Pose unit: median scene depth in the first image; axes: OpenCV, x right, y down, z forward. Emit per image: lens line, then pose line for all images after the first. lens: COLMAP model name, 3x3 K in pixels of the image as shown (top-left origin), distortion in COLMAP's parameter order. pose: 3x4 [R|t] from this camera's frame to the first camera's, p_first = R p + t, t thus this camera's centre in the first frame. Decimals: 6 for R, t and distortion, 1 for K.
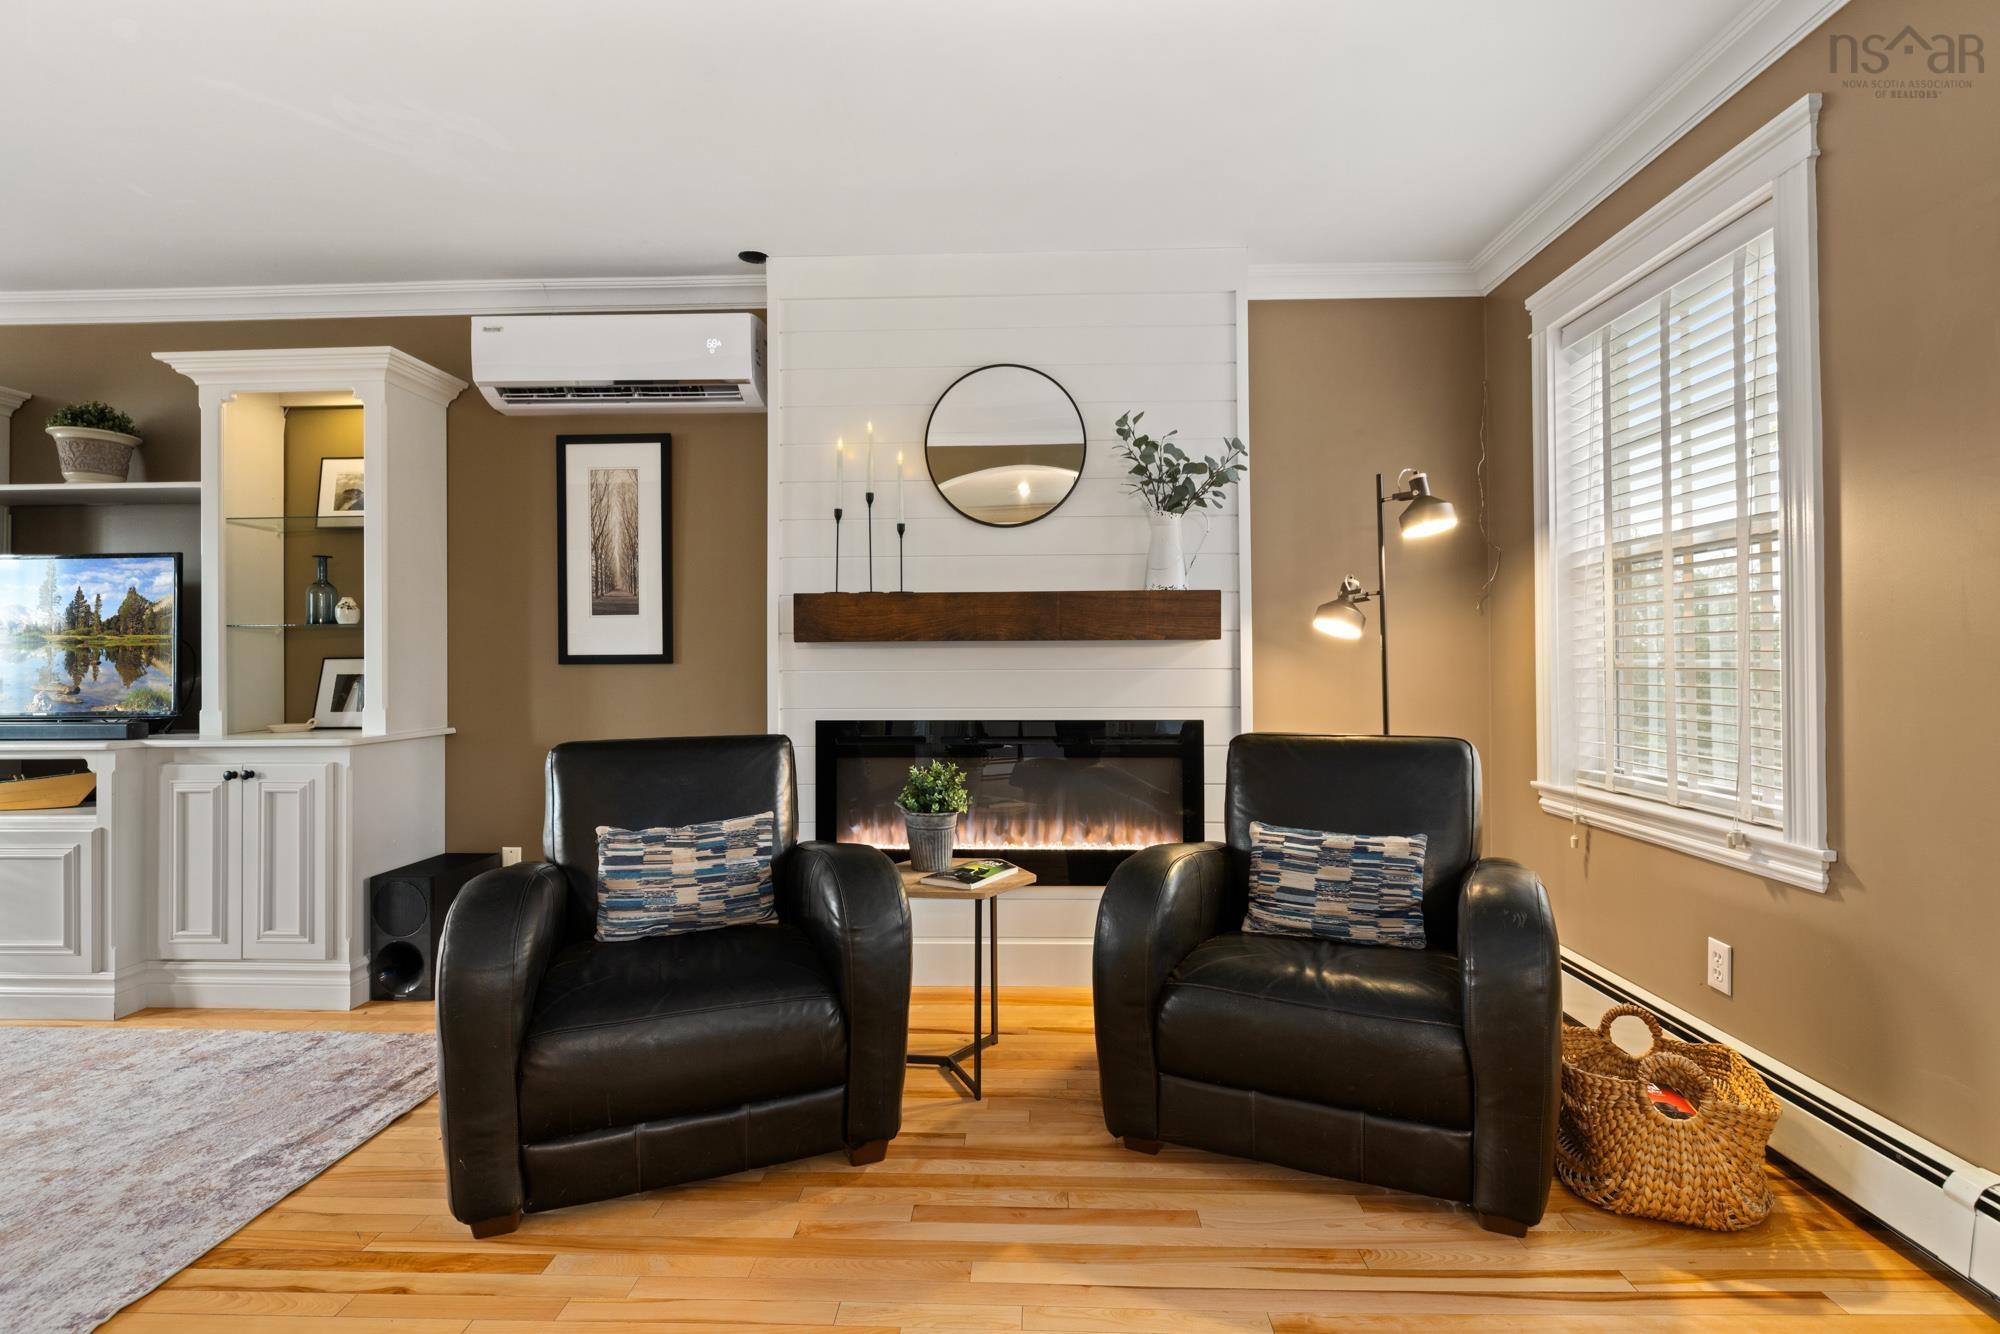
lens RADIAL K [[967.4, 0, 1004.0], [0, 967.4, 656.4], [0, 0, 1]] dist [0.000705, 0.000714]
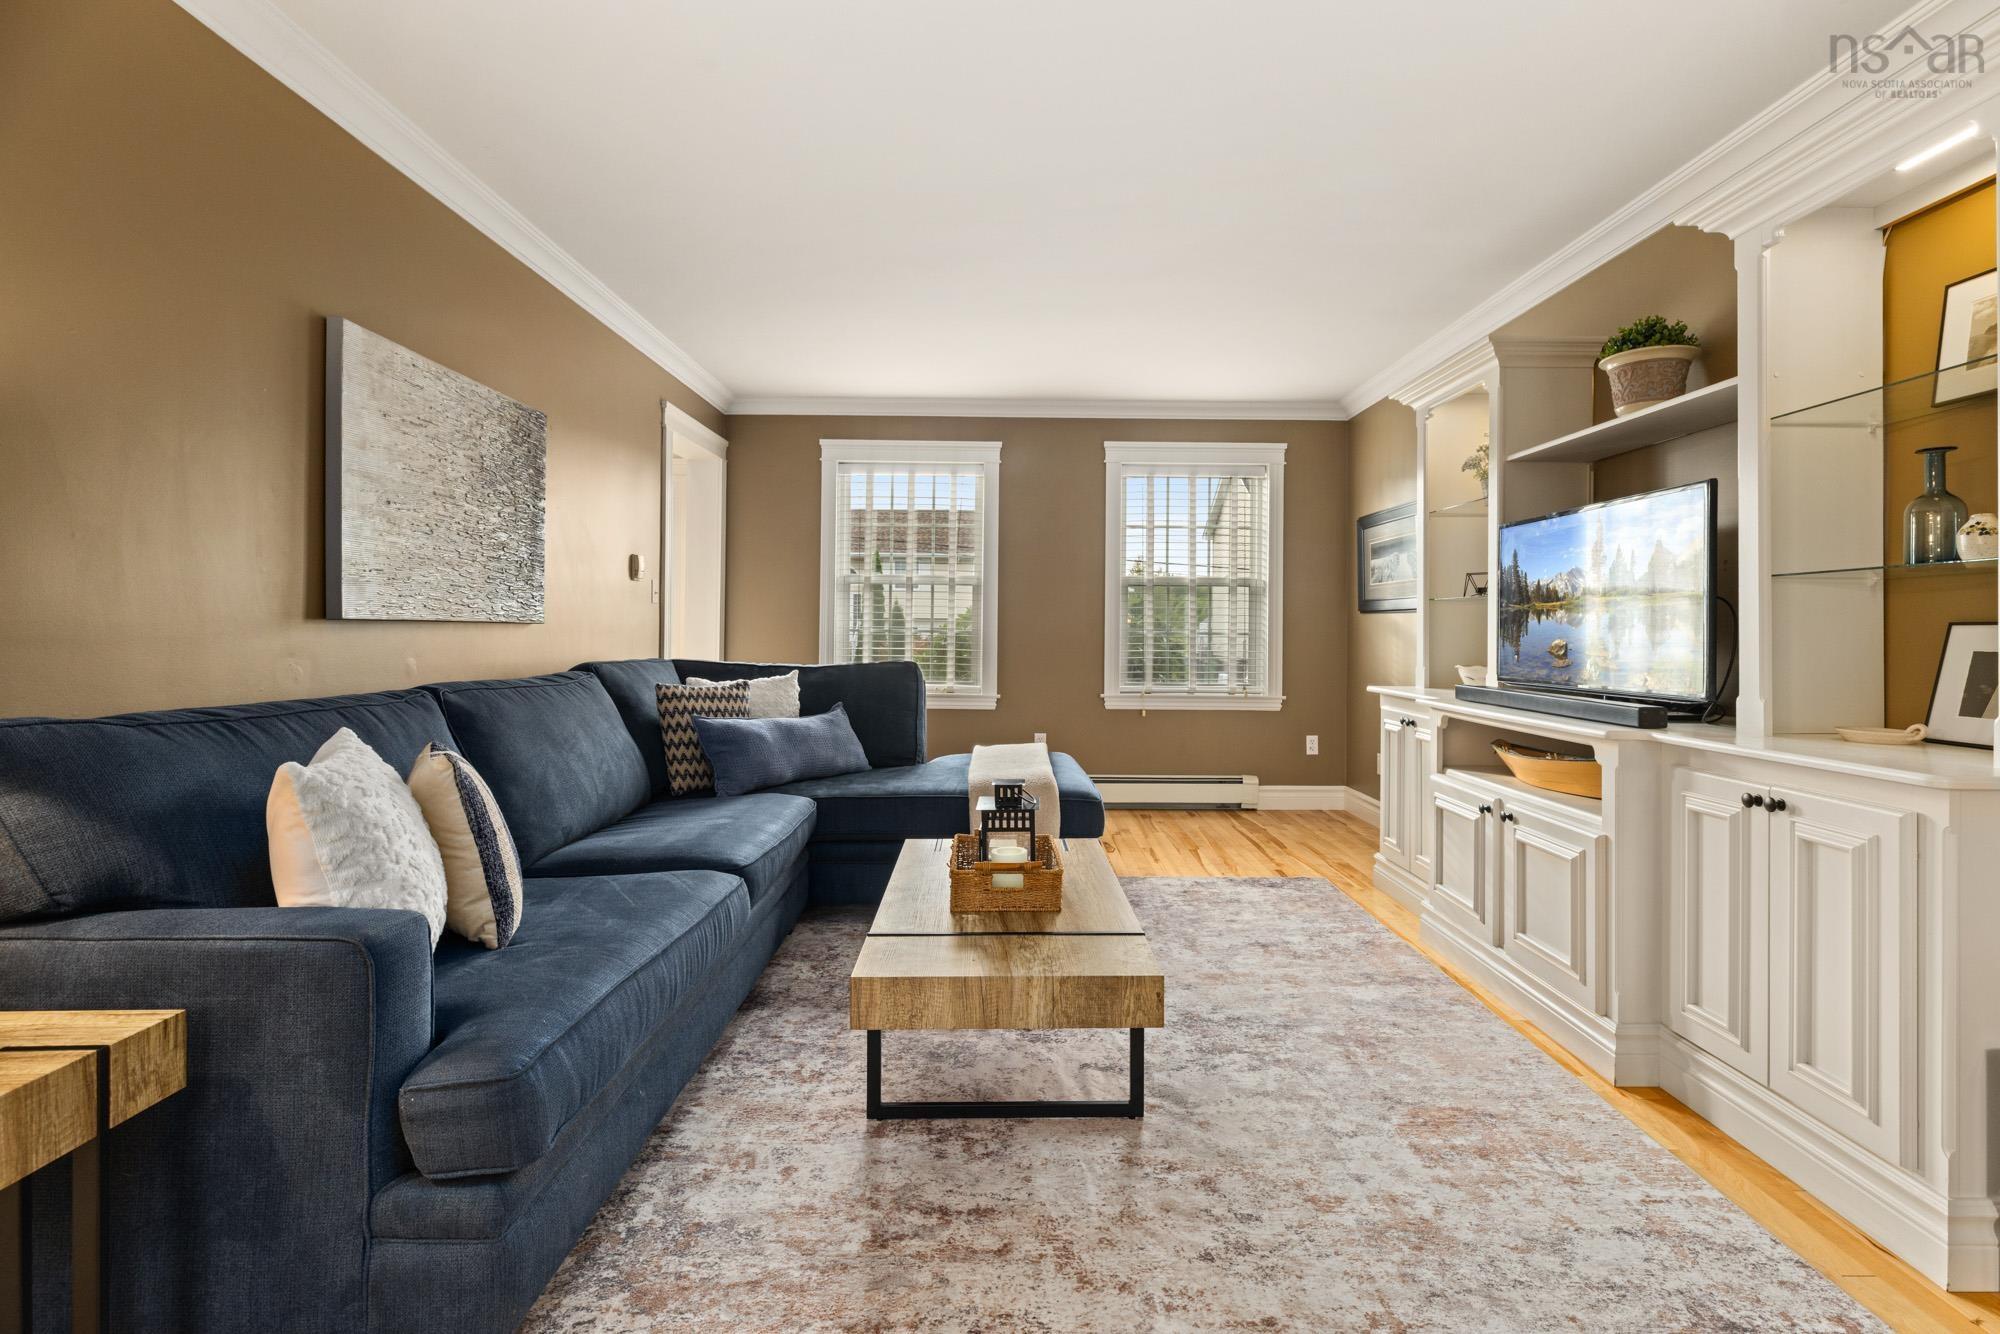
lens RADIAL K [[909.5, 0, 1010.7], [0, 909.5, 628.7], [0, 0, 1]] dist [0.009870, -0.000249]
pose [[0.054625, 0.003647, -0.998500, -0.199449], [0.005078, 0.999979, 0.003930, 0.000181], [0.998494, -0.005285, 0.054605, 0.456612]]
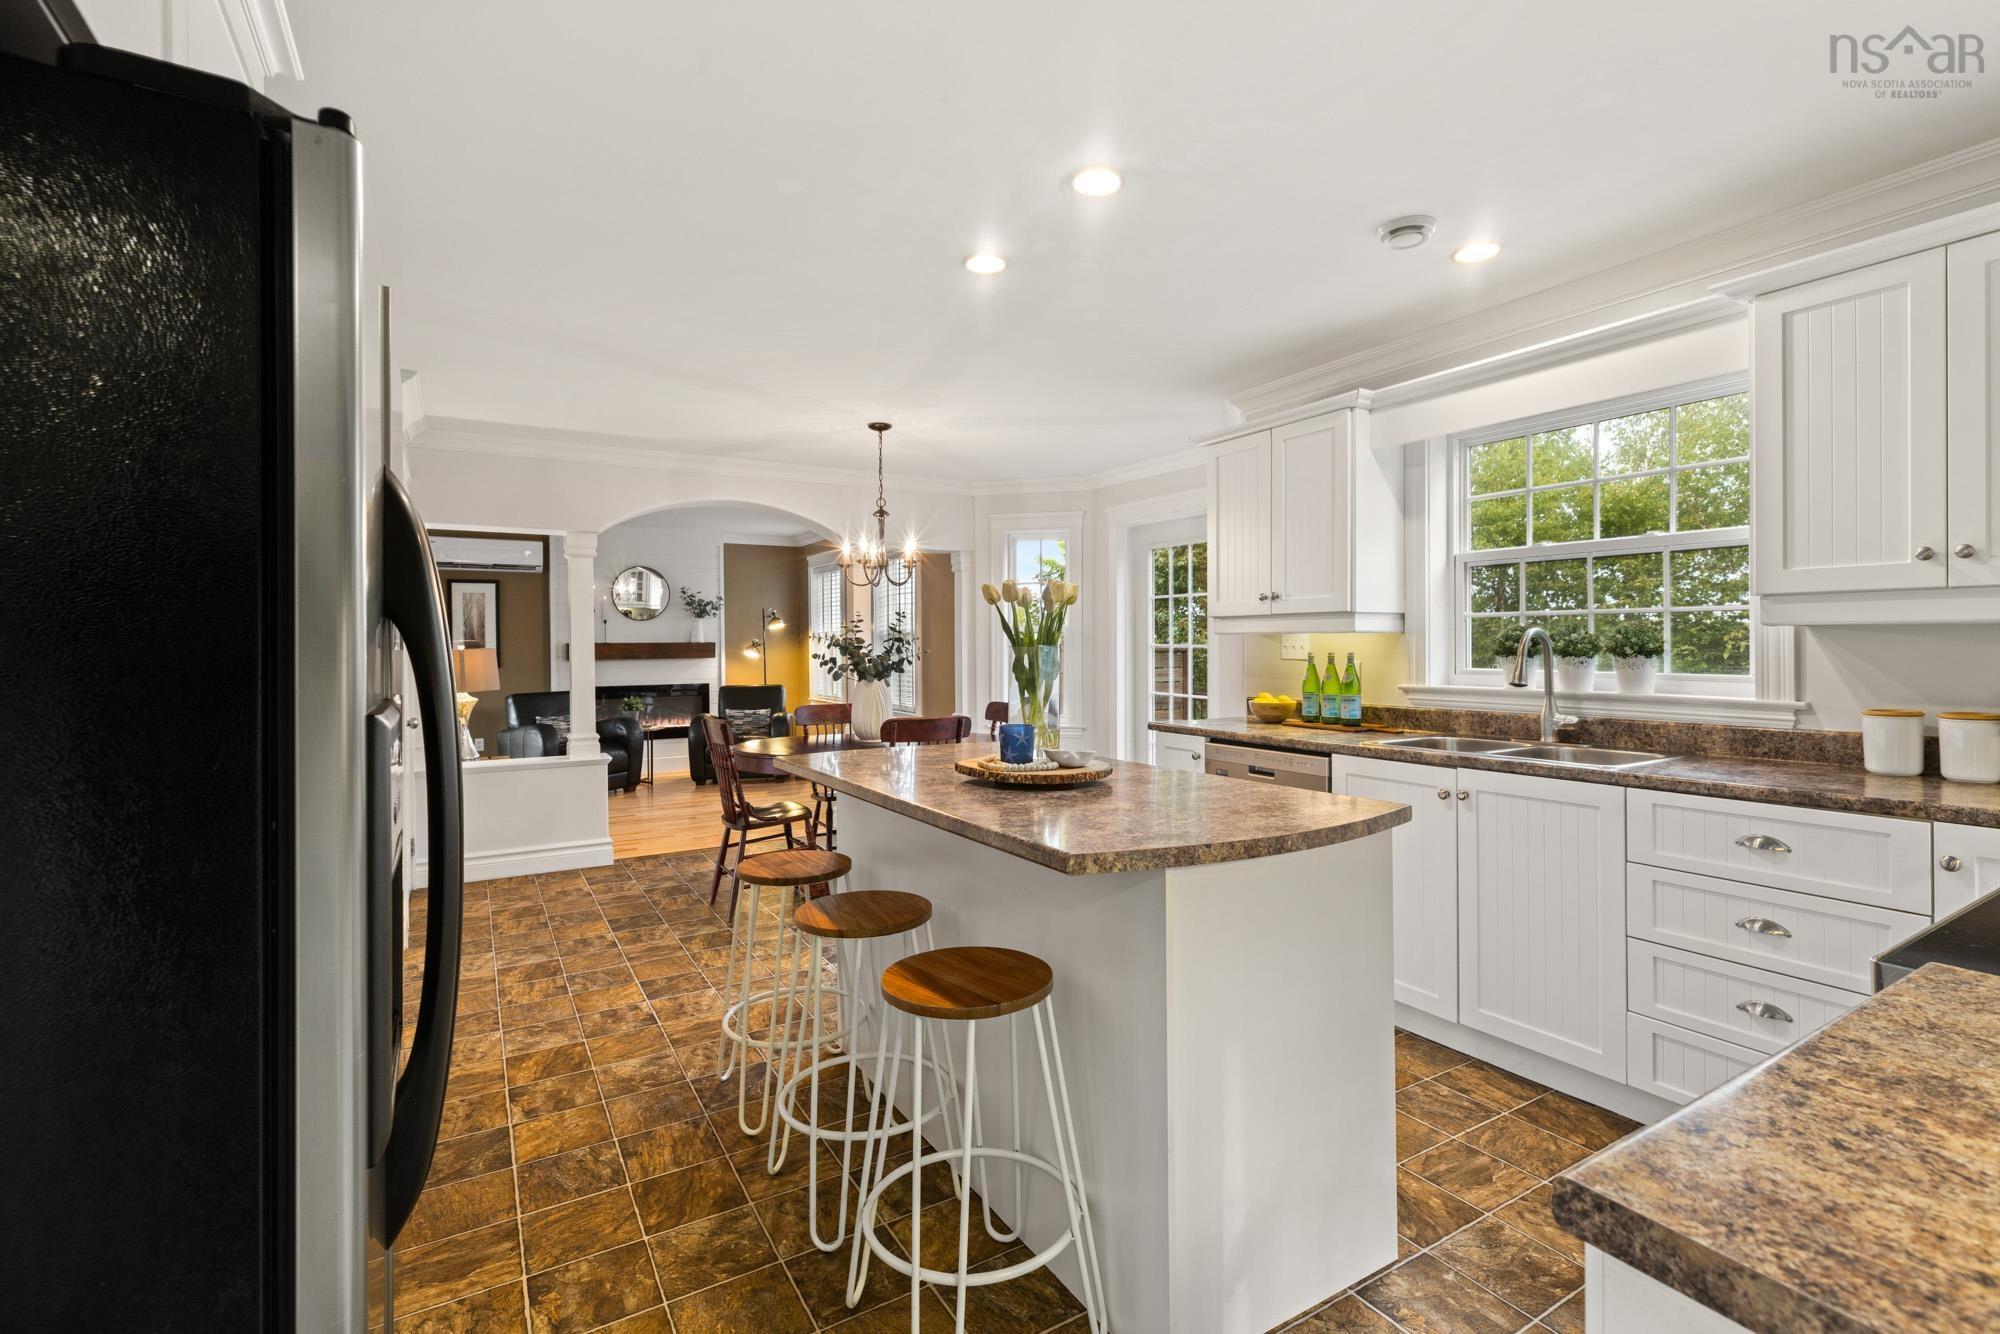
lens RADIAL K [[909.5, 0, 1009.1], [0, 909.5, 648.8], [0, 0, 1]] dist [0.009870, -0.000249]
pose [[0.843172, -0.005296, 0.537618, -0.581320], [0.000384, 0.999957, 0.009248, -0.075440], [-0.537644, -0.007591, 0.843138, -2.083615]]
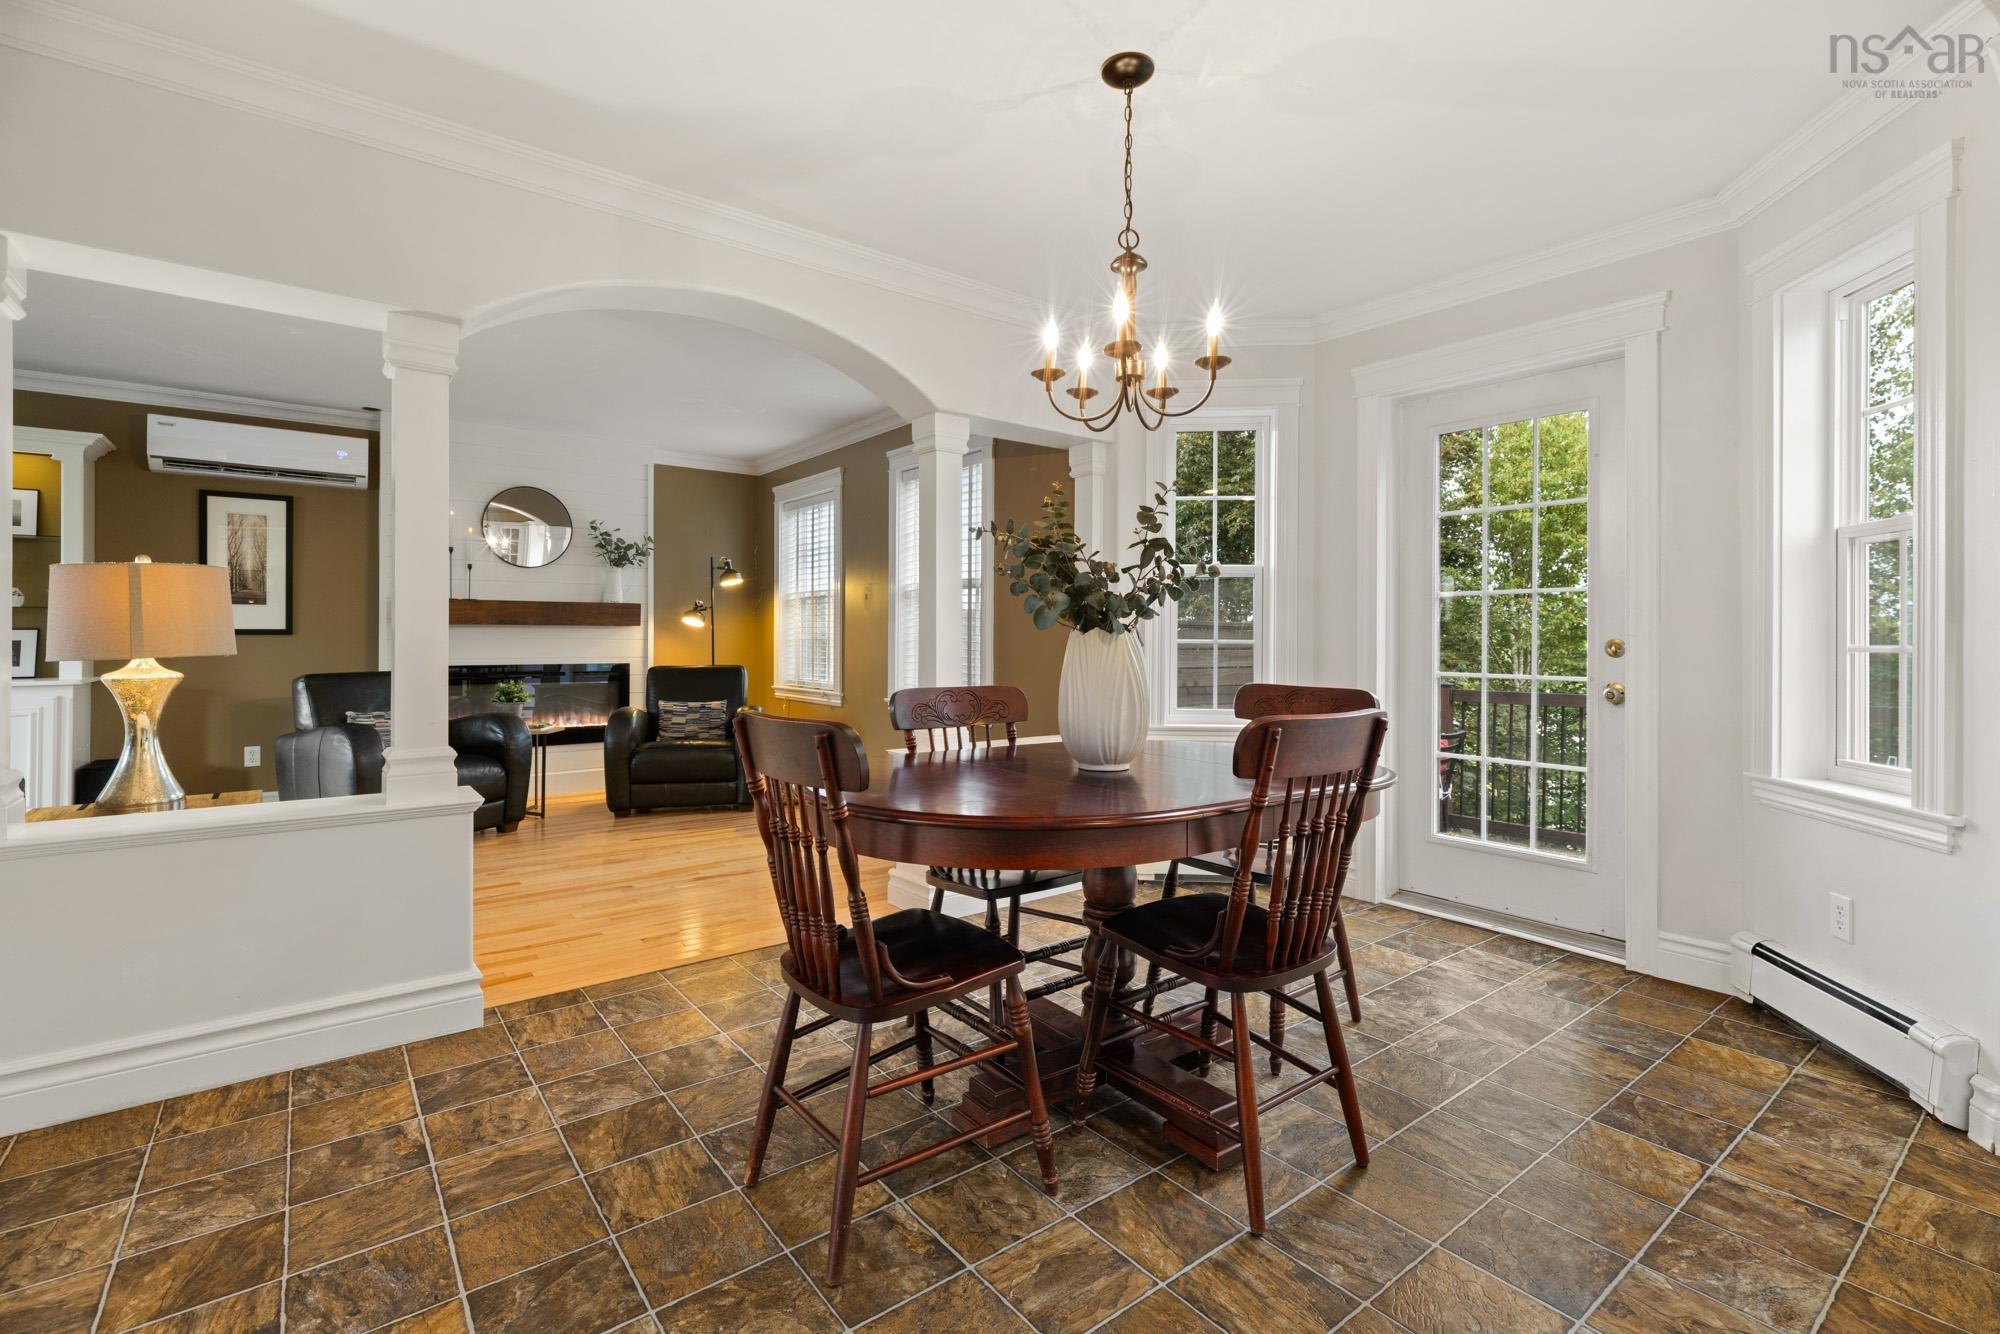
lens RADIAL K [[909.5, 0, 1015.2], [0, 909.5, 629.8], [0, 0, 1]] dist [0.009870, -0.000249]
pose [[0.769427, 0.012550, 0.638612, -0.445610], [-0.010252, 0.999921, -0.007299, -0.002275], [-0.638653, -0.000931, 0.769494, -1.148016]]
